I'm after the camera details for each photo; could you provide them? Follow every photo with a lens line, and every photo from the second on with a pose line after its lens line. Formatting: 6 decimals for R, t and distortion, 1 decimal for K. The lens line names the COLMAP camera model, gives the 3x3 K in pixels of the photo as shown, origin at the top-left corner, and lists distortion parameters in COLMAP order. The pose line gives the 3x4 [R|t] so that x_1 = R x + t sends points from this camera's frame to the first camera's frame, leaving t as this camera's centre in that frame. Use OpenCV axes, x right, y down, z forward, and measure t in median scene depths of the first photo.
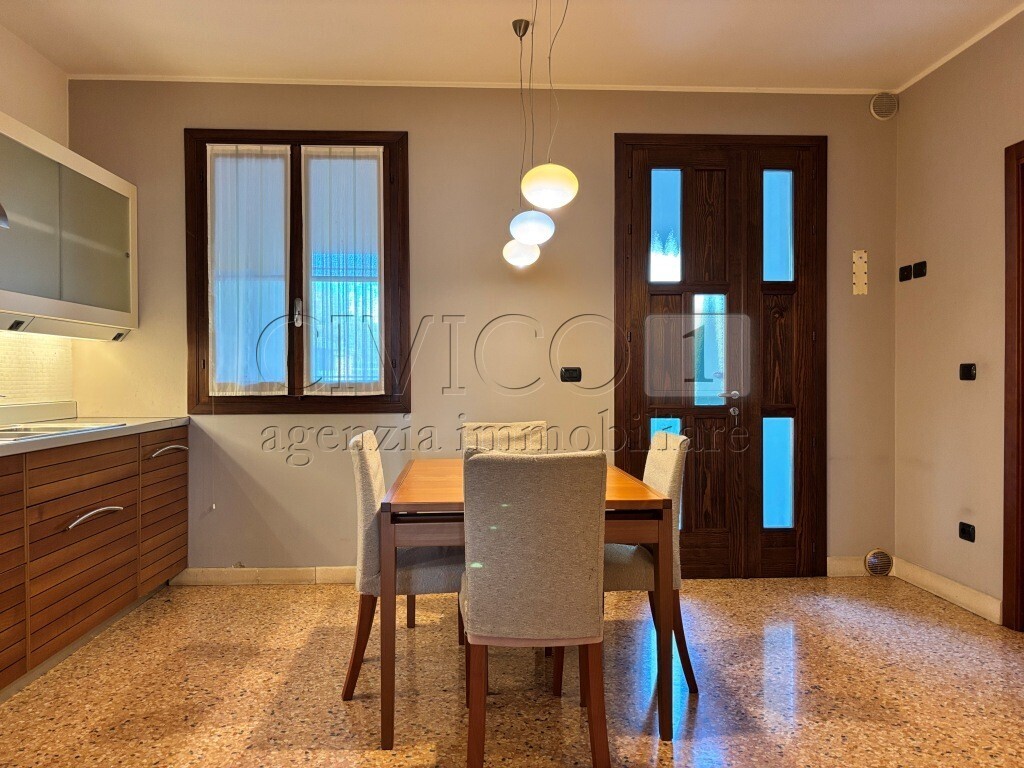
lens RADIAL K [[778.6, 0, 513.6], [0, 778.6, 382.6], [0, 0, 1]] dist [0.048016, -0.037479]
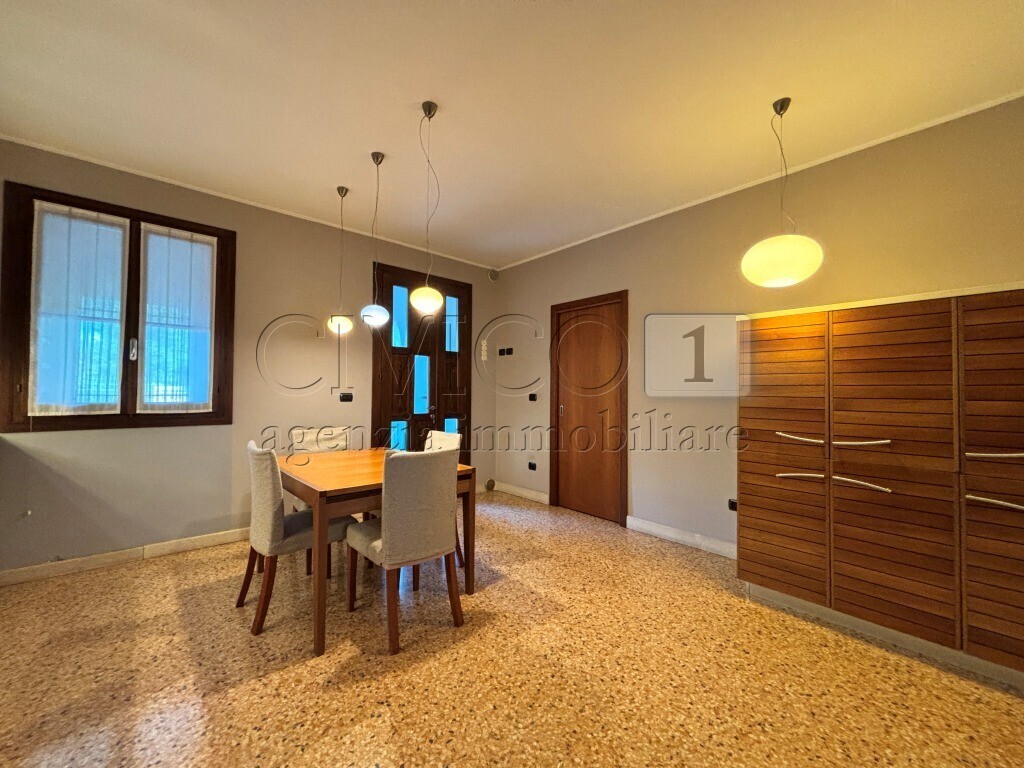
lens RADIAL K [[413.7, 0, 508.5], [0, 413.7, 381.2], [0, 0, 1]] dist [0.007848, -0.000692]
pose [[0.780686, 0.026064, 0.624380, -0.221143], [-0.007741, 0.999457, -0.032043, -0.019933], [-0.624876, 0.020182, 0.780463, 0.081209]]
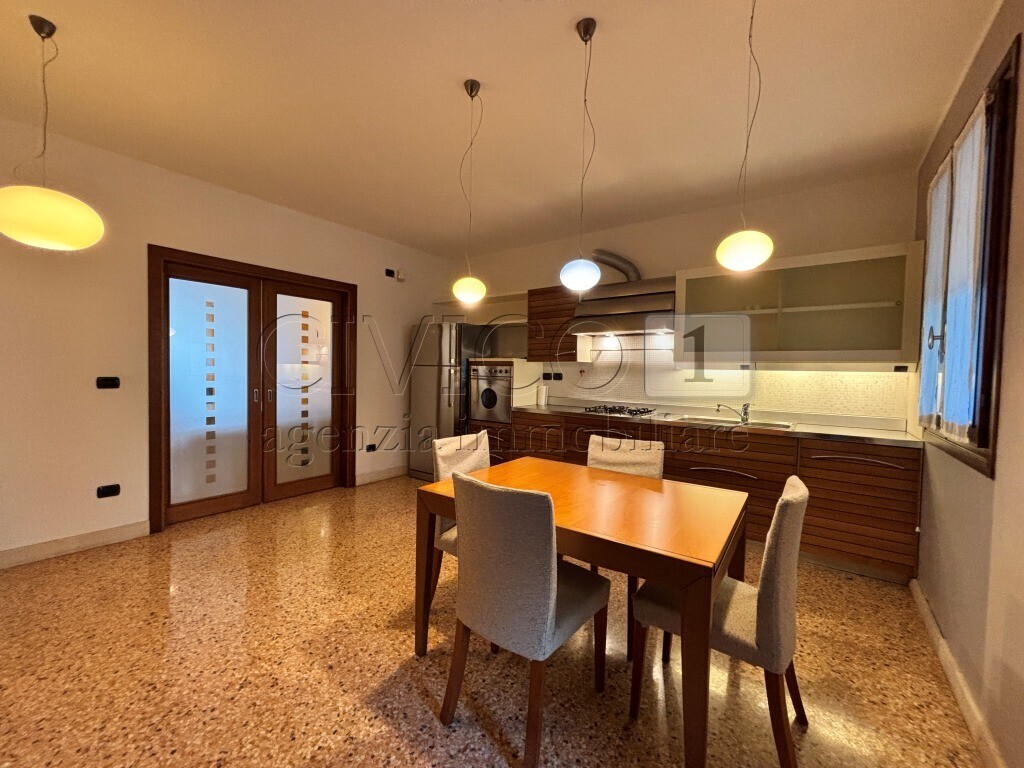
lens RADIAL K [[413.7, 0, 509.0], [0, 413.7, 383.2], [0, 0, 1]] dist [0.007848, -0.000692]
pose [[-0.636985, 0.014912, -0.770732, 0.391702], [-0.023923, 0.998949, 0.039099, -0.045799], [0.770505, 0.043344, -0.635959, 0.927254]]
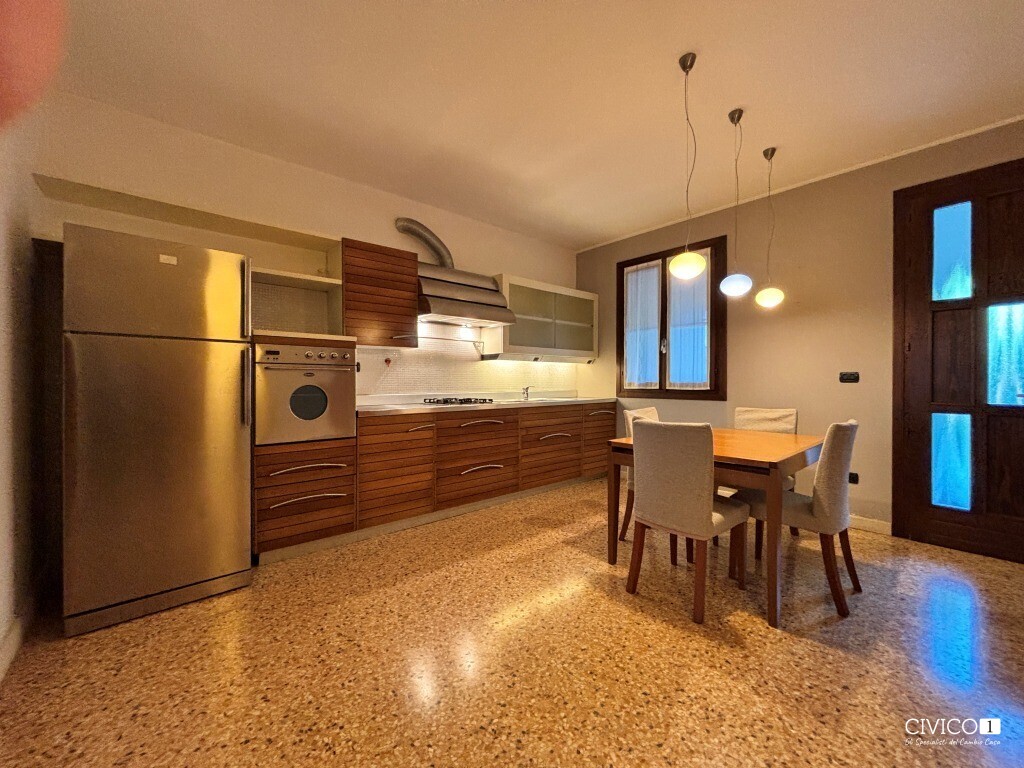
lens RADIAL K [[413.7, 0, 509.5], [0, 413.7, 381.7], [0, 0, 1]] dist [0.007848, -0.000692]
pose [[0.618137, 0.002930, -0.786065, 0.288437], [-0.008076, 0.999964, -0.002623, 0.003886], [0.786029, 0.007970, 0.618138, 0.079086]]
